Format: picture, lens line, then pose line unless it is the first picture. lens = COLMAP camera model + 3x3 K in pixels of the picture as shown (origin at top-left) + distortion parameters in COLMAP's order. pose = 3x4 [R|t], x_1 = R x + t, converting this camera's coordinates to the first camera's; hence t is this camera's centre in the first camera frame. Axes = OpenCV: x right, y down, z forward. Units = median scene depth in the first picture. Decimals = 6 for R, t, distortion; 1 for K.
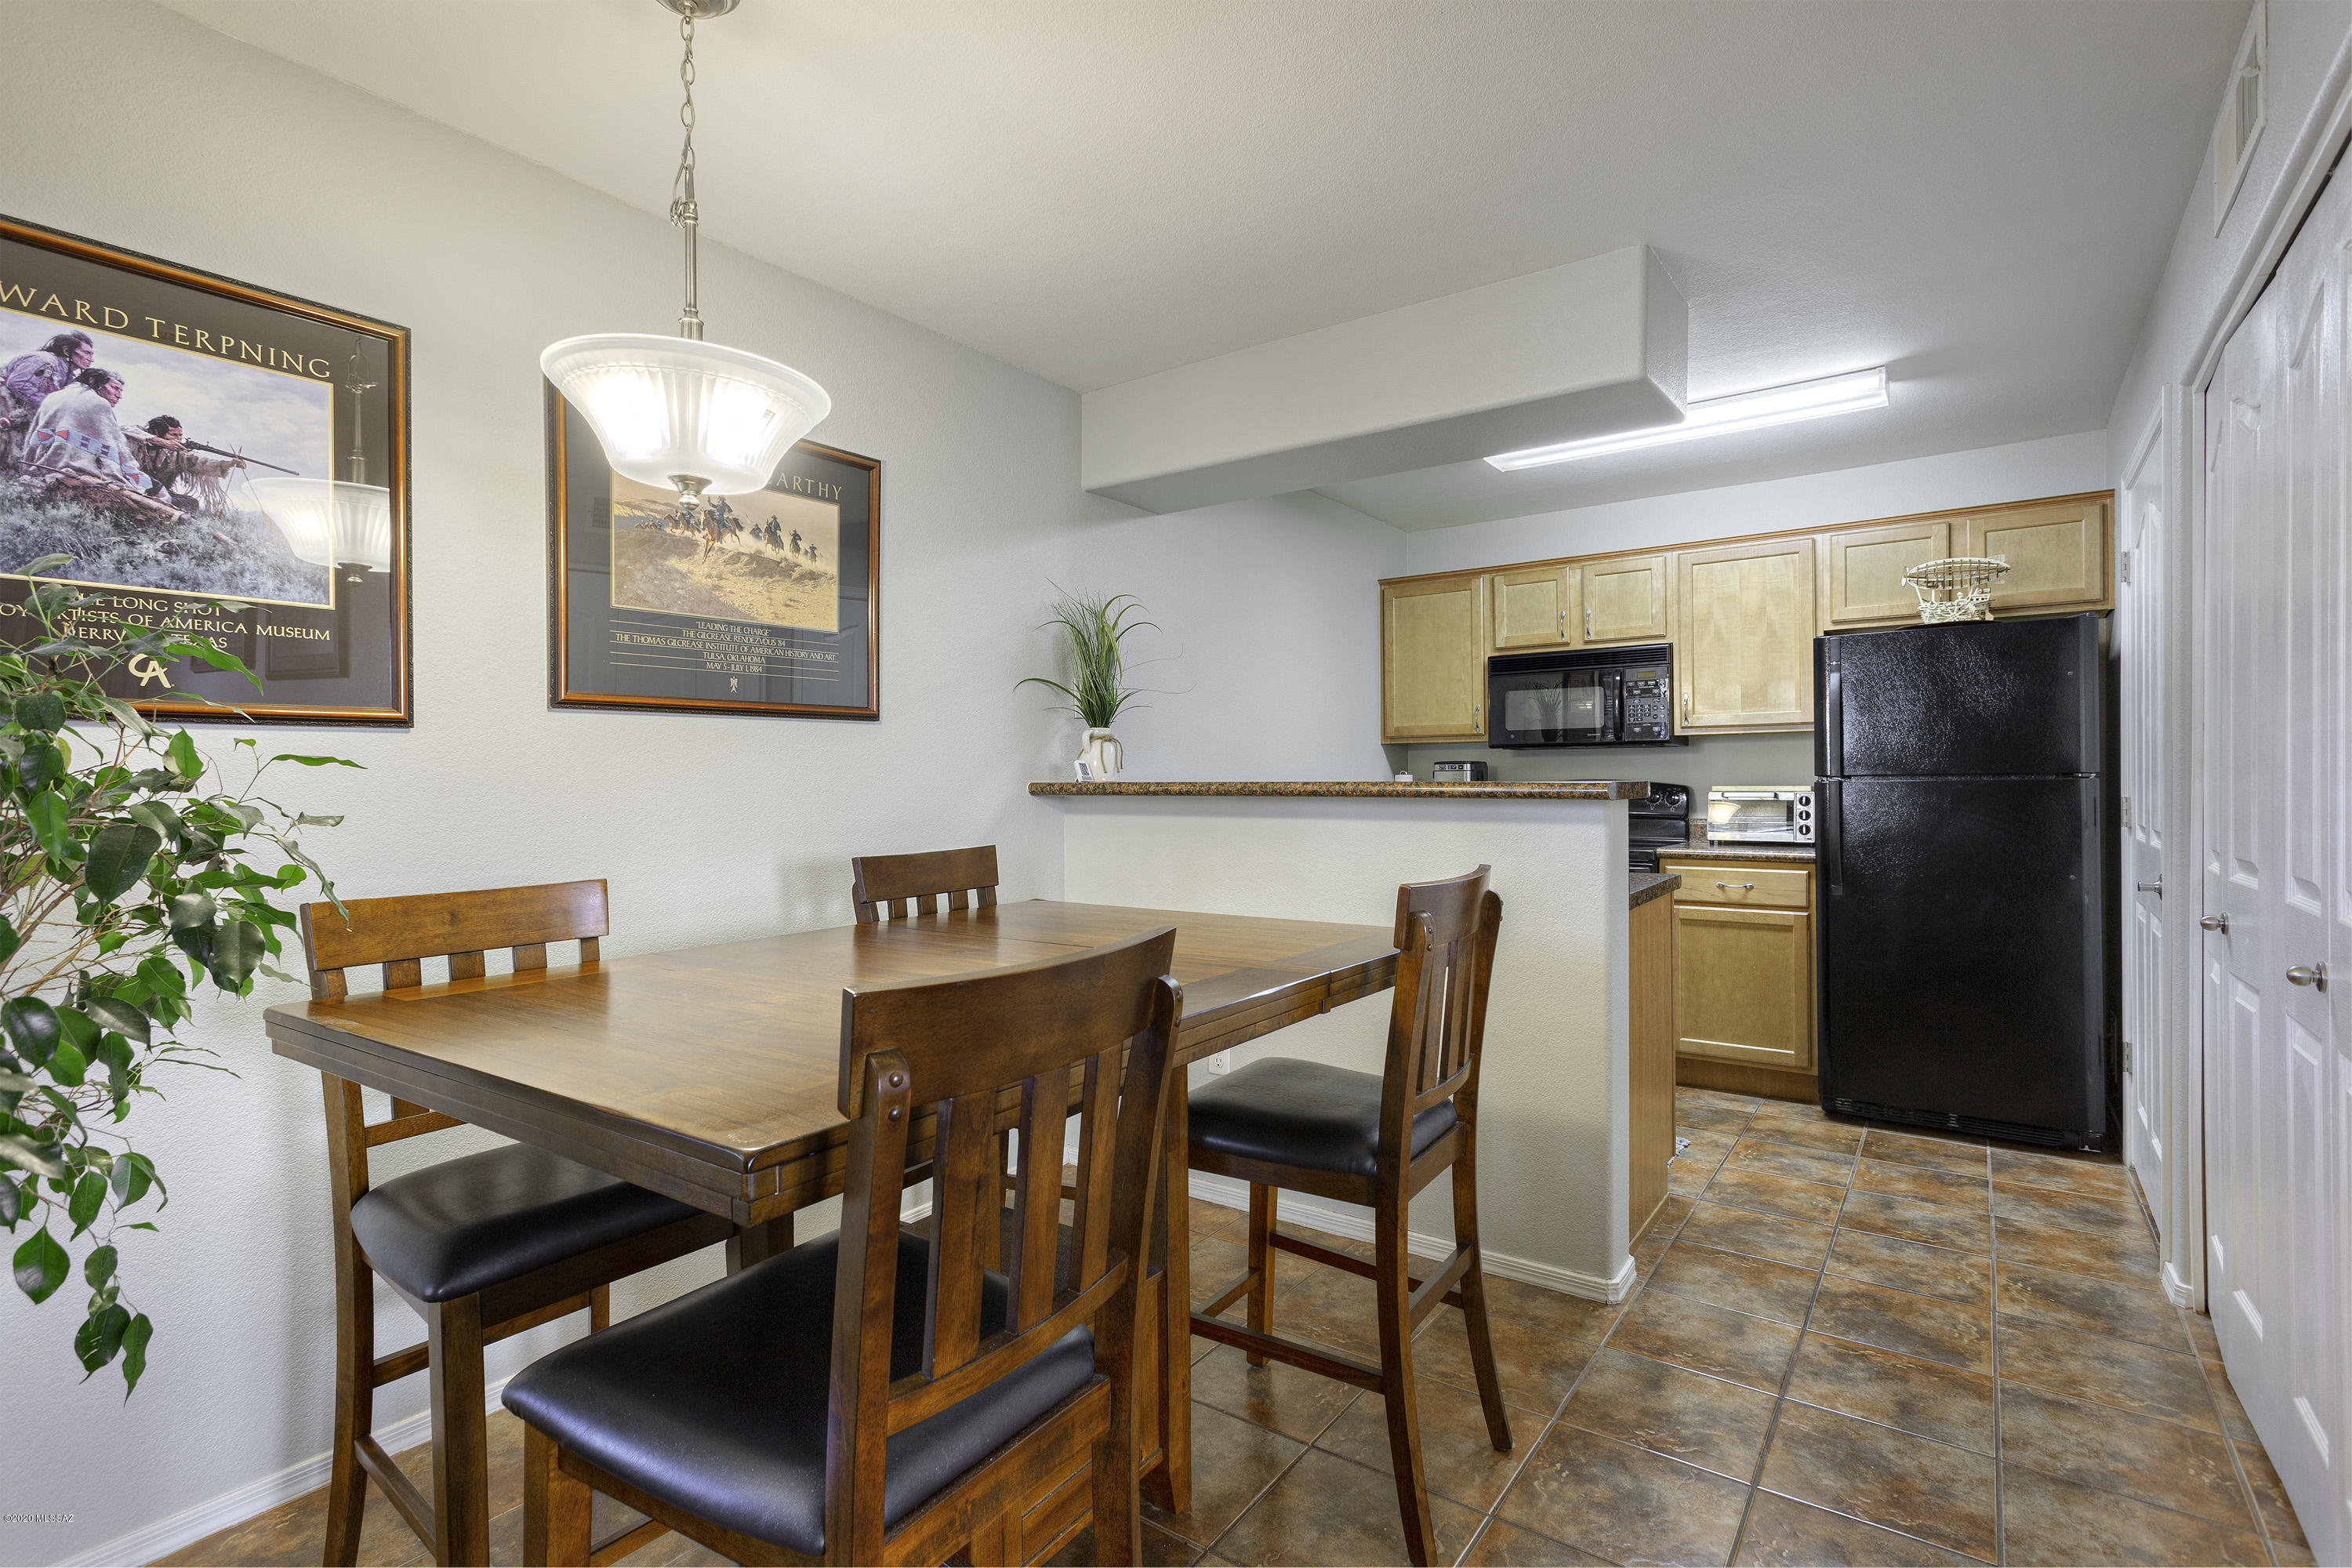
lens RADIAL K [[1157.7, 0, 1151.8], [0, 1157.7, 769.6], [0, 0, 1]] dist [-0.001614, 0.000695]
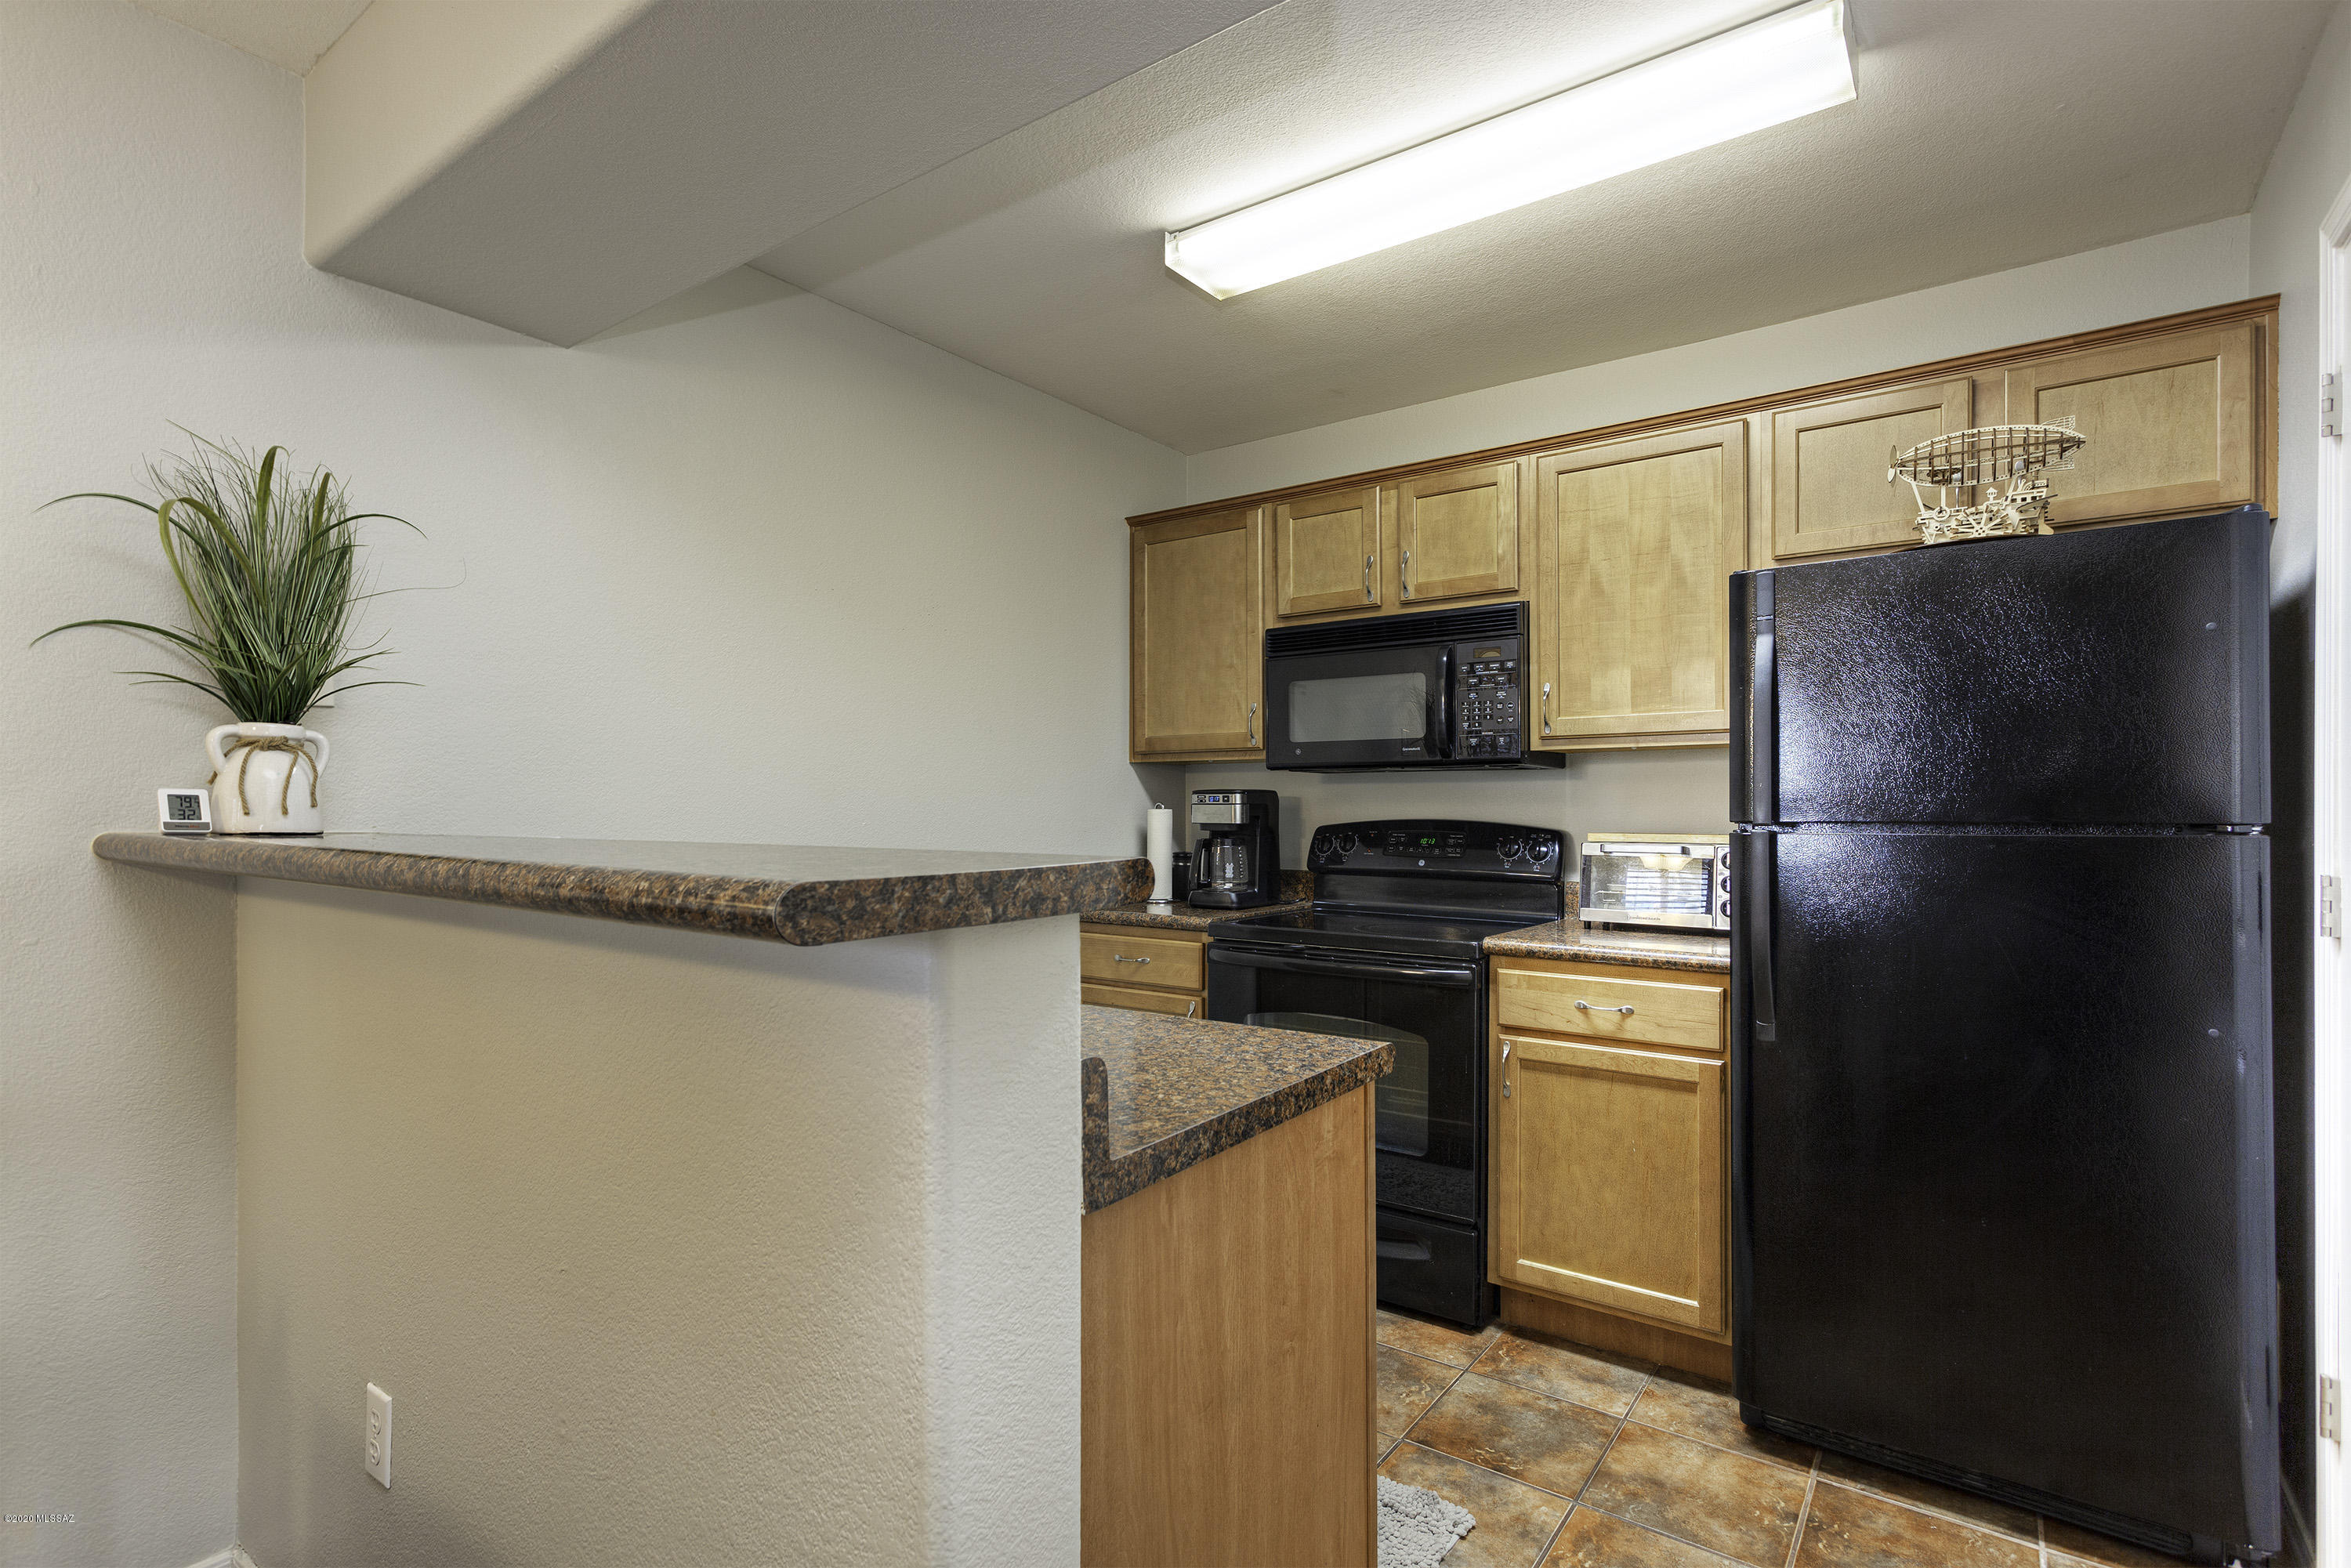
lens RADIAL K [[1157.2, 0, 1189.9], [0, 1157.2, 788.0], [0, 0, 1]] dist [-0.001614, 0.000695]
pose [[0.999954, 0.005666, 0.007753, 0.287412], [-0.005657, 0.999983, -0.001259, -0.008358], [-0.007760, 0.001215, 0.999969, 0.414872]]
